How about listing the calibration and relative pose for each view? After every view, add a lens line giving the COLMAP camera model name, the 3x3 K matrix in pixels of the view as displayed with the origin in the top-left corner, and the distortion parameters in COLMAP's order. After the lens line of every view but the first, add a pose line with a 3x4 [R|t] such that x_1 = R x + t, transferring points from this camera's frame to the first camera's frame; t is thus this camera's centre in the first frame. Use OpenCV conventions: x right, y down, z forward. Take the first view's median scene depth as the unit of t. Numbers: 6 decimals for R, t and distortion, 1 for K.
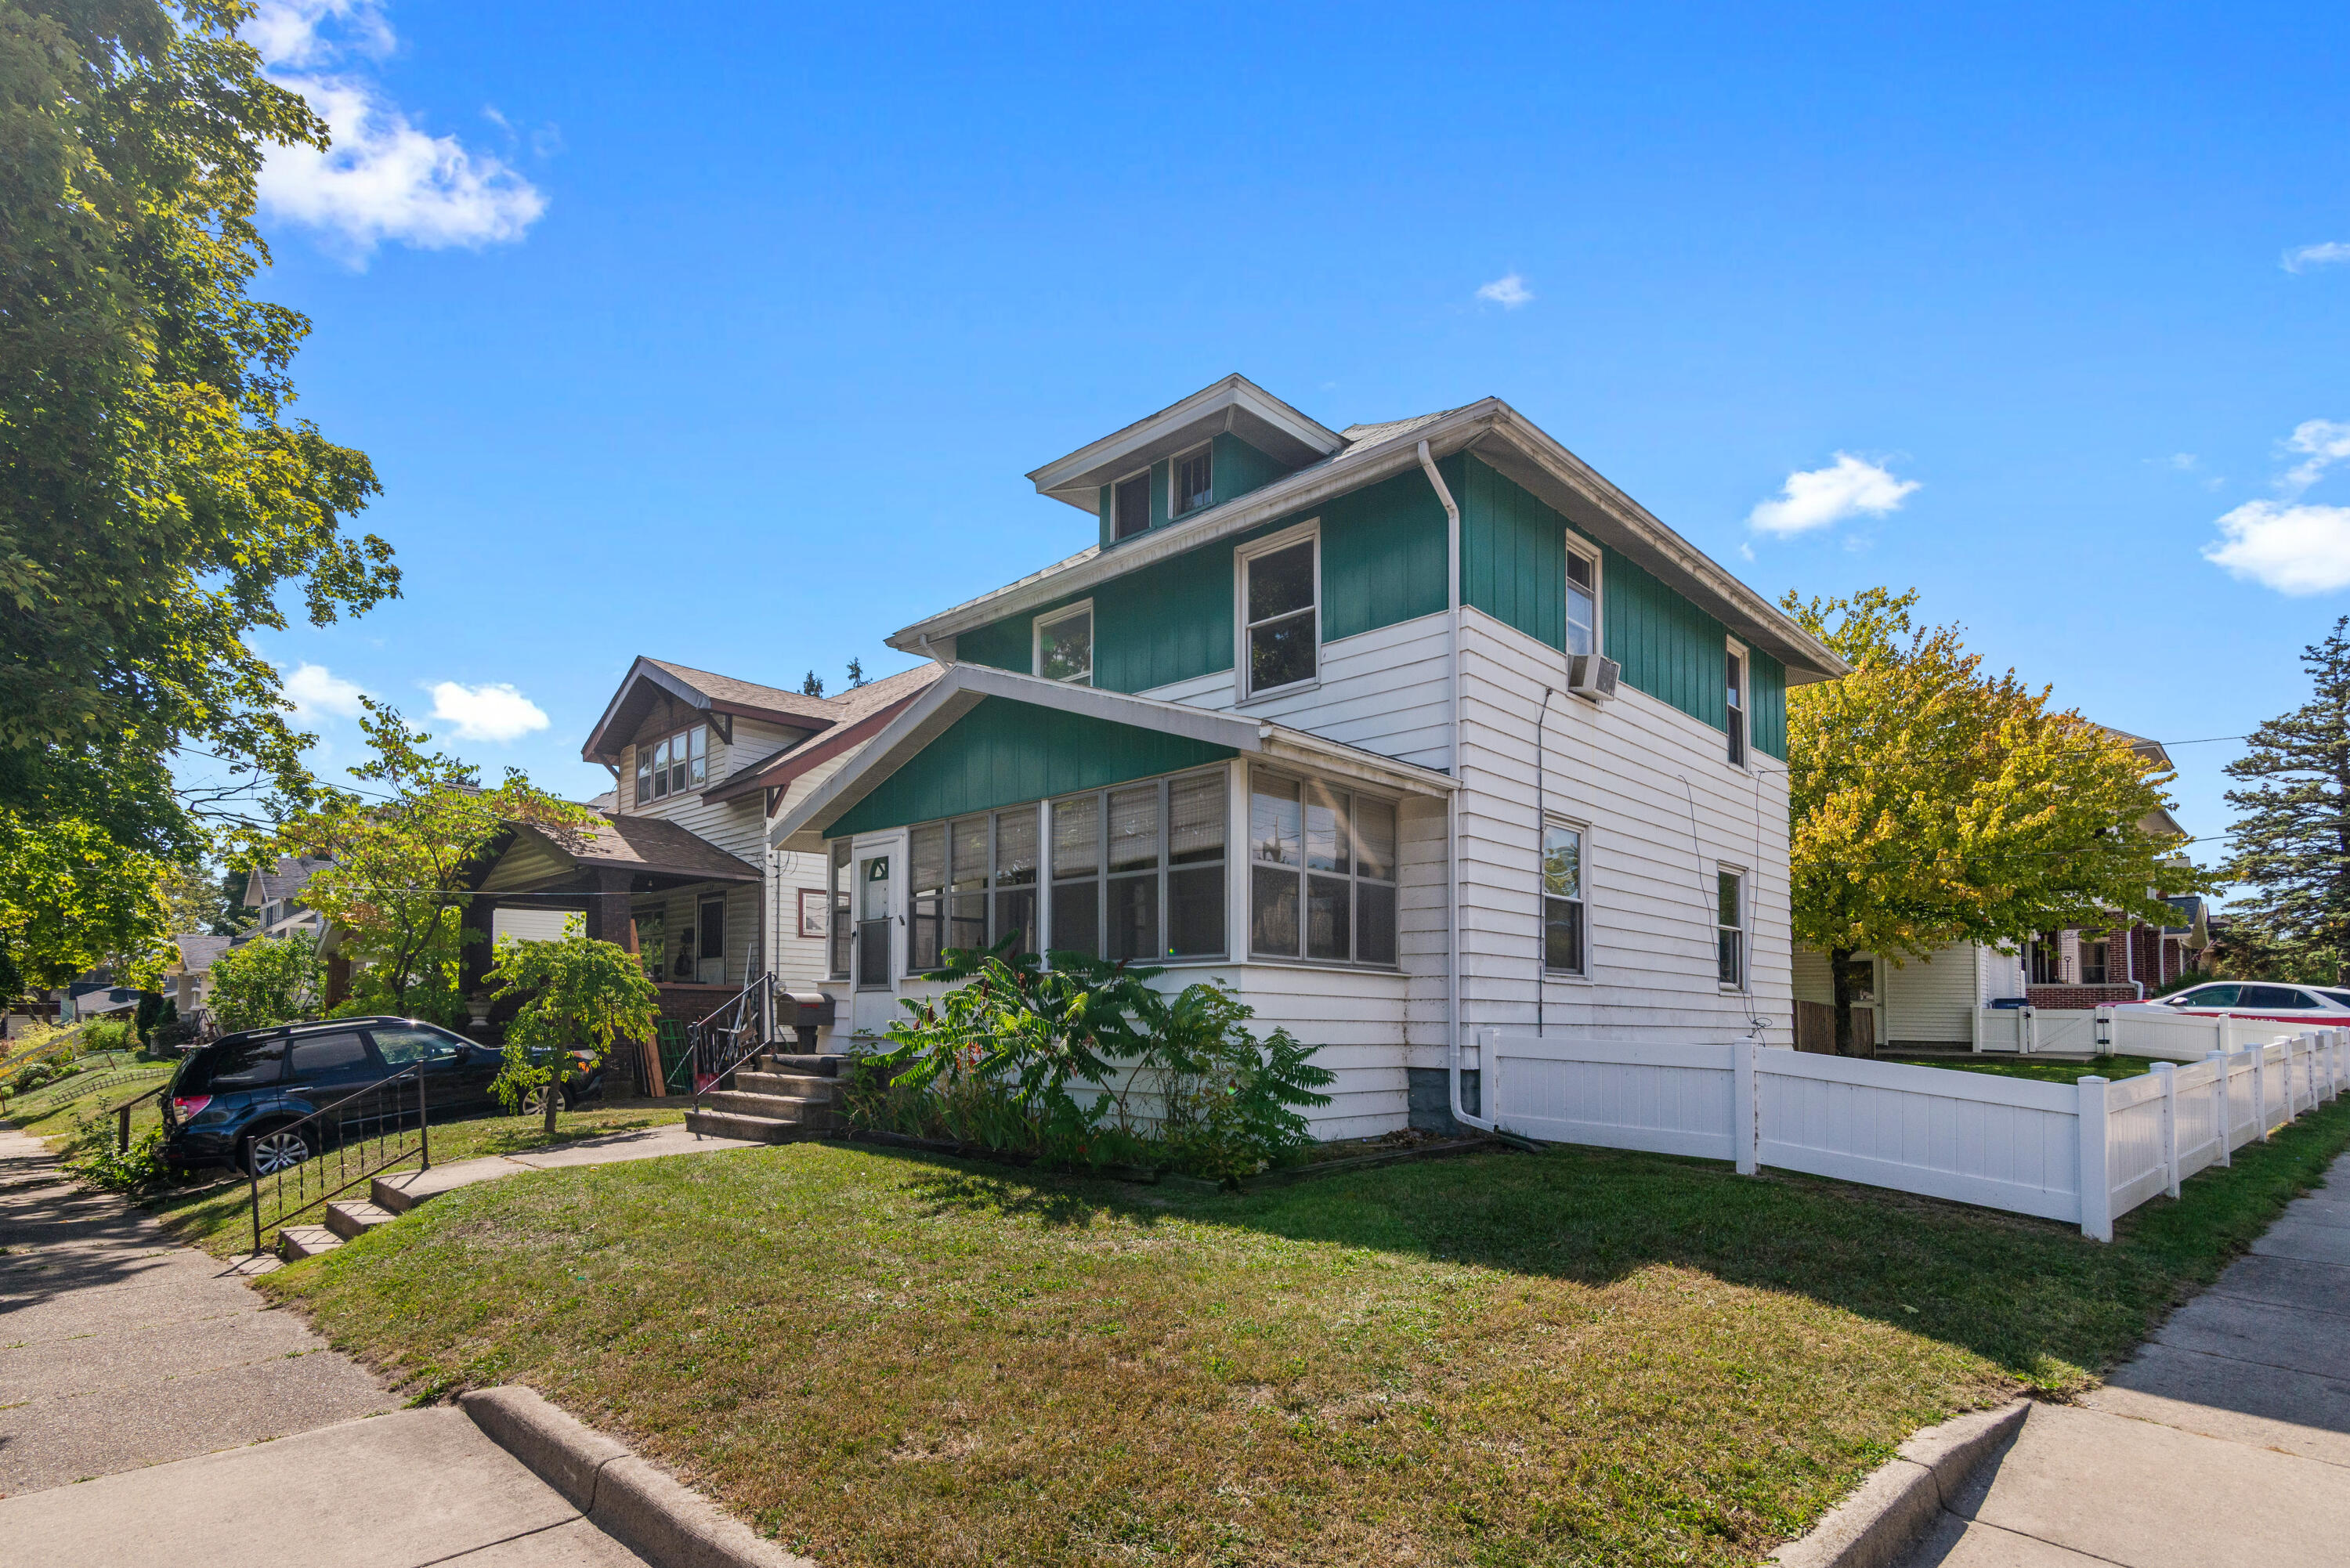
lens RADIAL K [[1168.3, 0, 1175.2], [0, 1168.3, 1007.4], [0, 0, 1]] dist [0.000820, 0.000031]
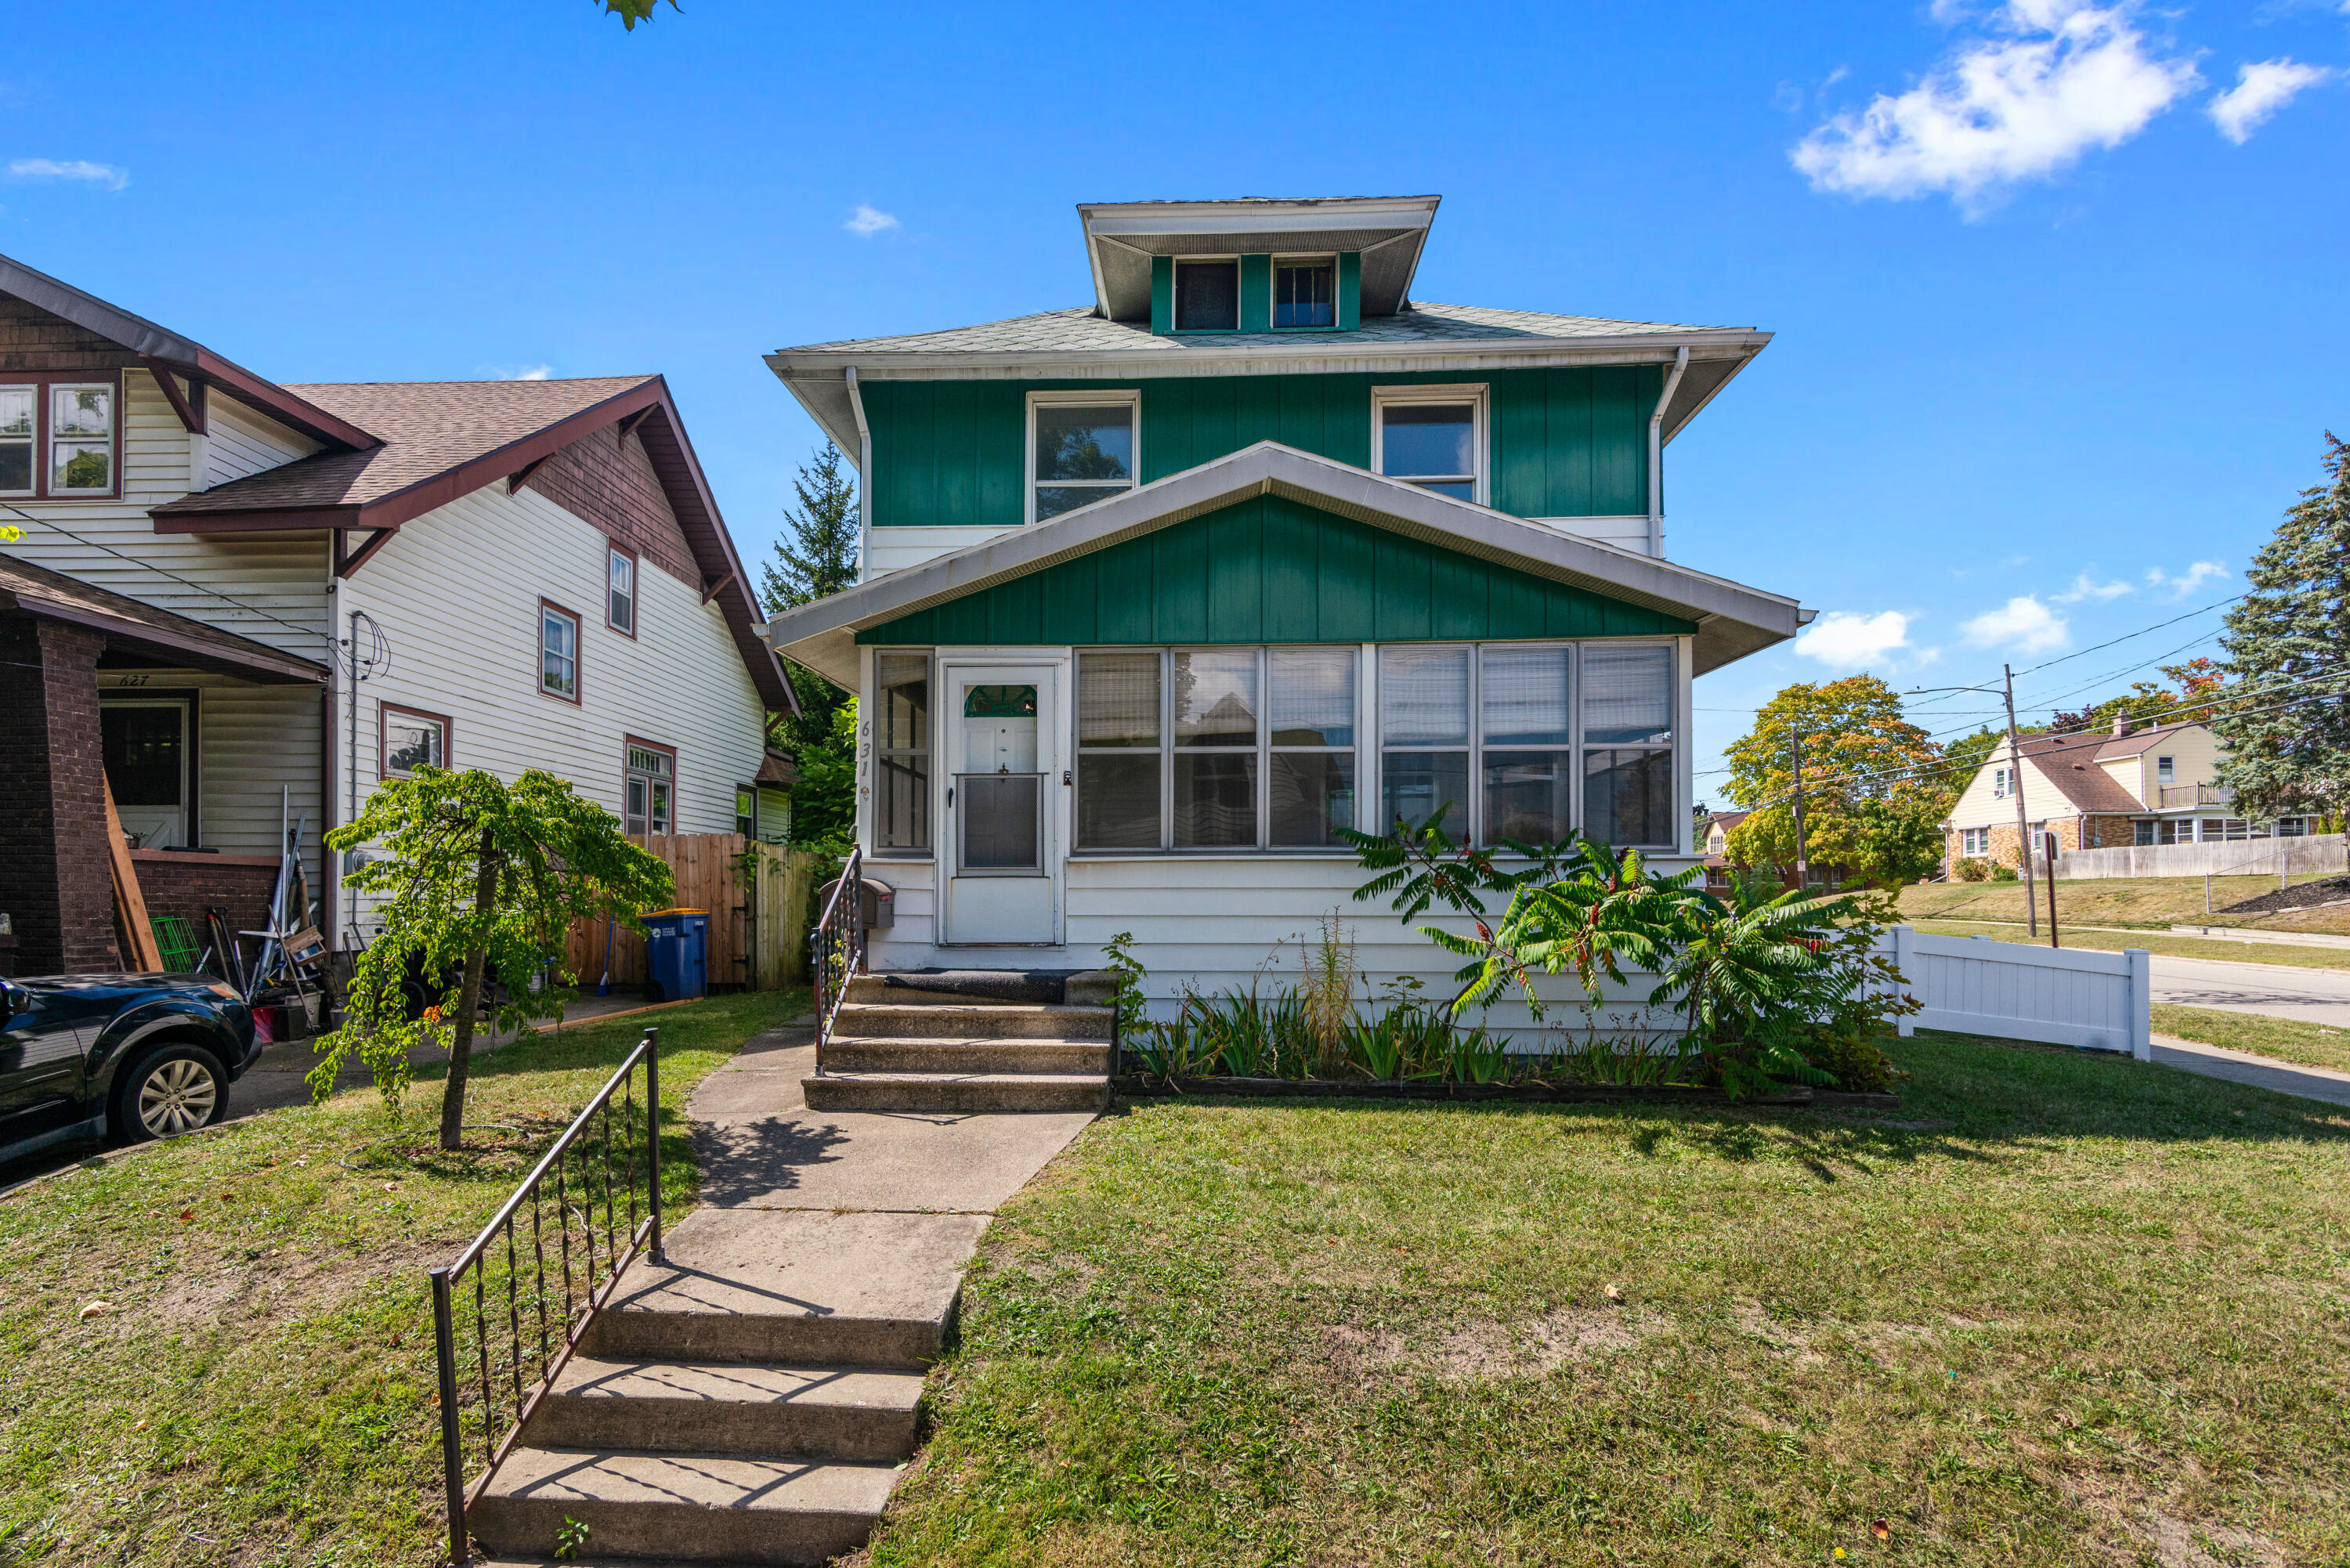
lens RADIAL K [[1129.1, 0, 1170.5], [0, 1129.1, 896.1], [0, 0, 1]] dist [0.015768, 0.000086]
pose [[0.758721, -0.002751, 0.651409, -0.633216], [-0.003185, 0.999963, 0.007932, -0.008222], [-0.651407, -0.008093, 0.758685, 0.434338]]
